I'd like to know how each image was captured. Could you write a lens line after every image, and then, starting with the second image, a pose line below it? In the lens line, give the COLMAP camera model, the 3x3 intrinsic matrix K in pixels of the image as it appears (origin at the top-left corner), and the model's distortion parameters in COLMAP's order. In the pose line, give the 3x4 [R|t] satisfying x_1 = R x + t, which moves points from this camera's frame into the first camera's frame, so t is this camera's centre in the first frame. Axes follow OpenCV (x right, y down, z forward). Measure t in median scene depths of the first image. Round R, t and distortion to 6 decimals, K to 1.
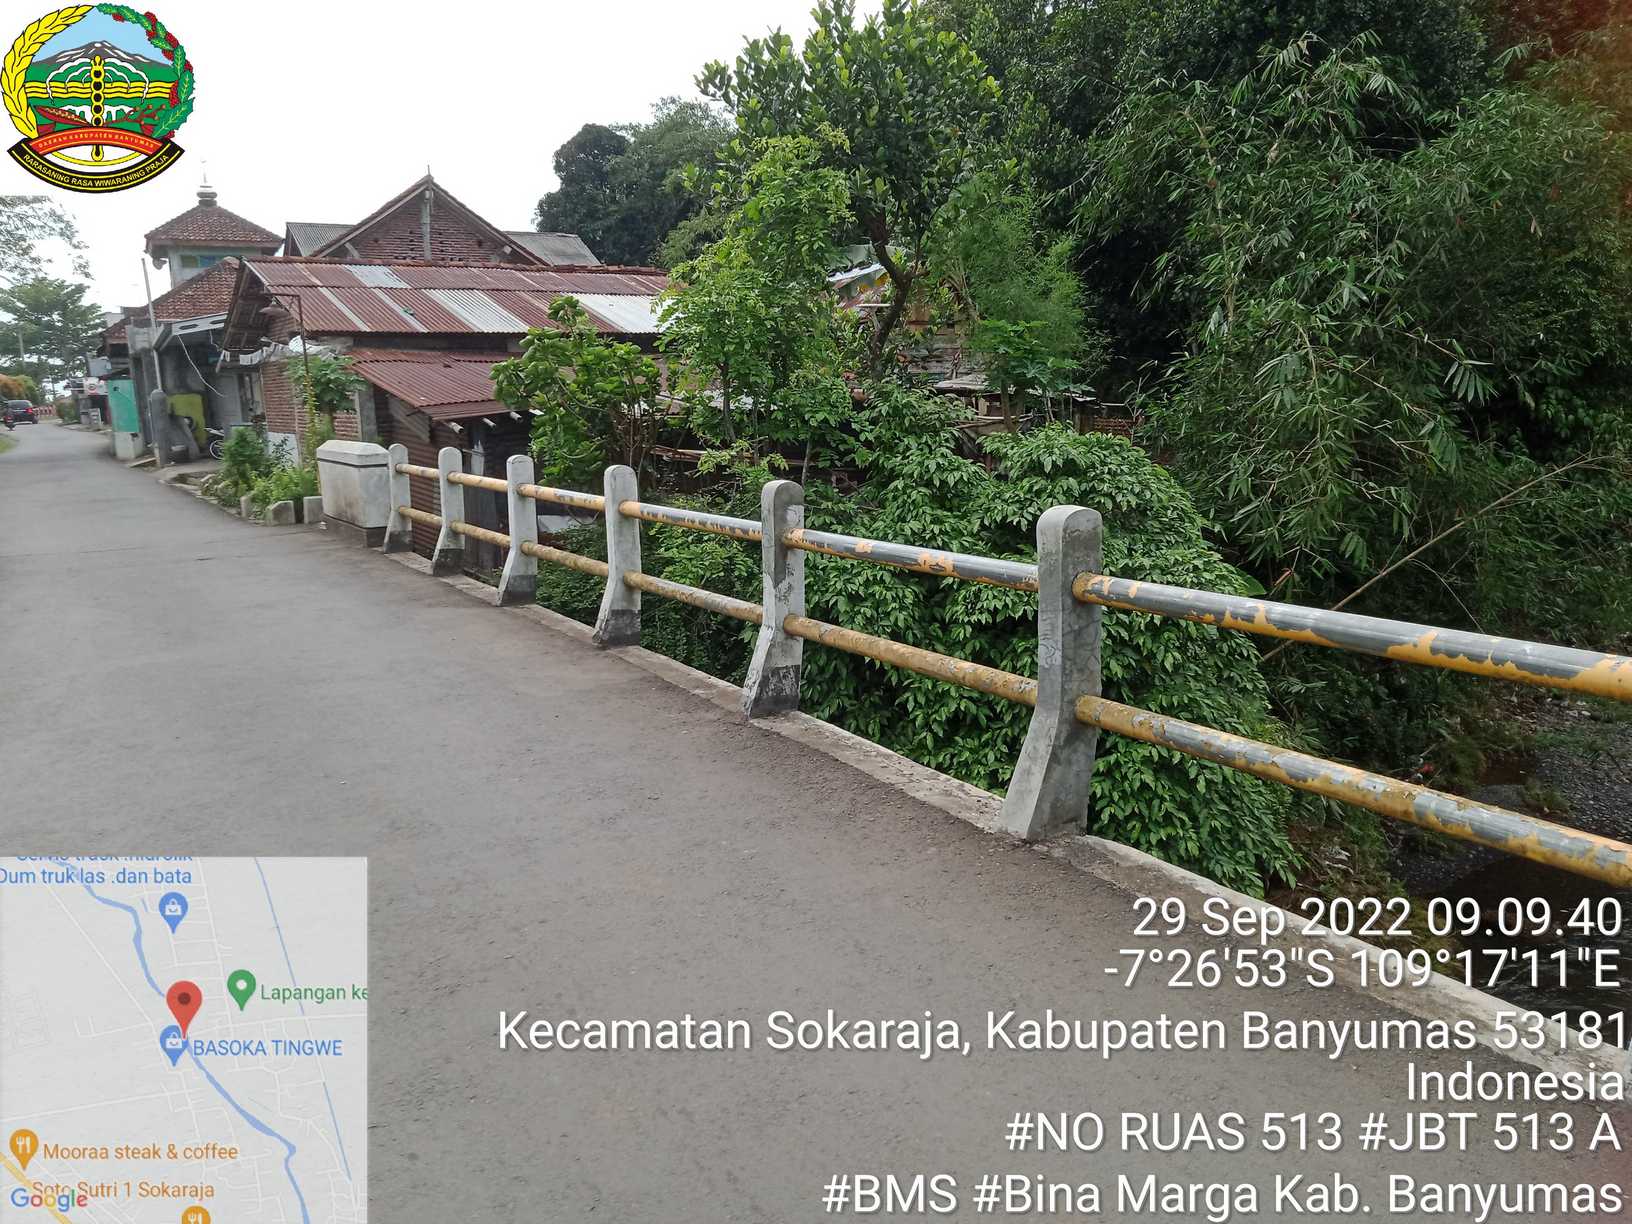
lens RADIAL K [[1248.2, 0, 807.3], [0, 1248.2, 643.2], [0, 0, 1]] dist [0.029273, 0.000089]
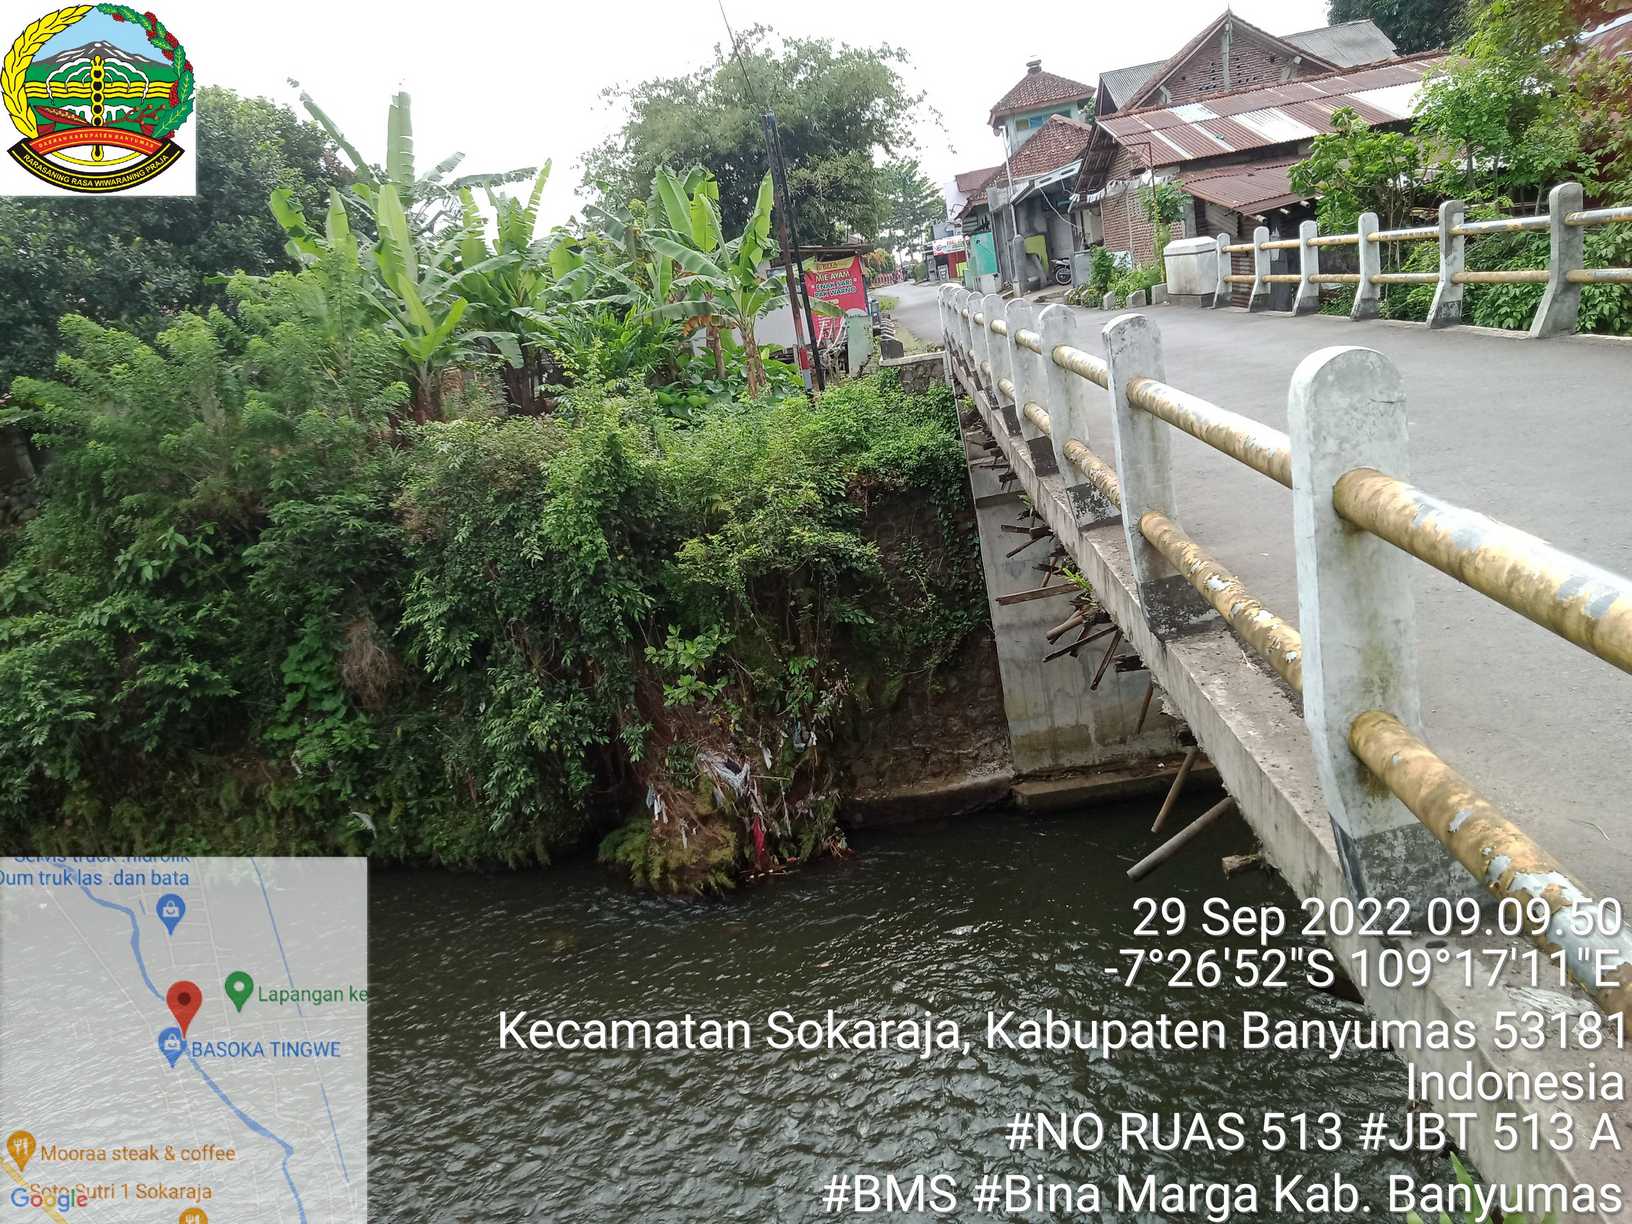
lens RADIAL K [[1258.6, 0, 843.1], [0, 1258.6, 619.1], [0, 0, 1]] dist [0.029845, -0.004704]
pose [[0.838144, 0.023032, -0.544962, 0.110058], [0.040202, 0.993782, 0.103831, 0.106698], [0.543965, -0.108934, 0.832007, -0.479079]]
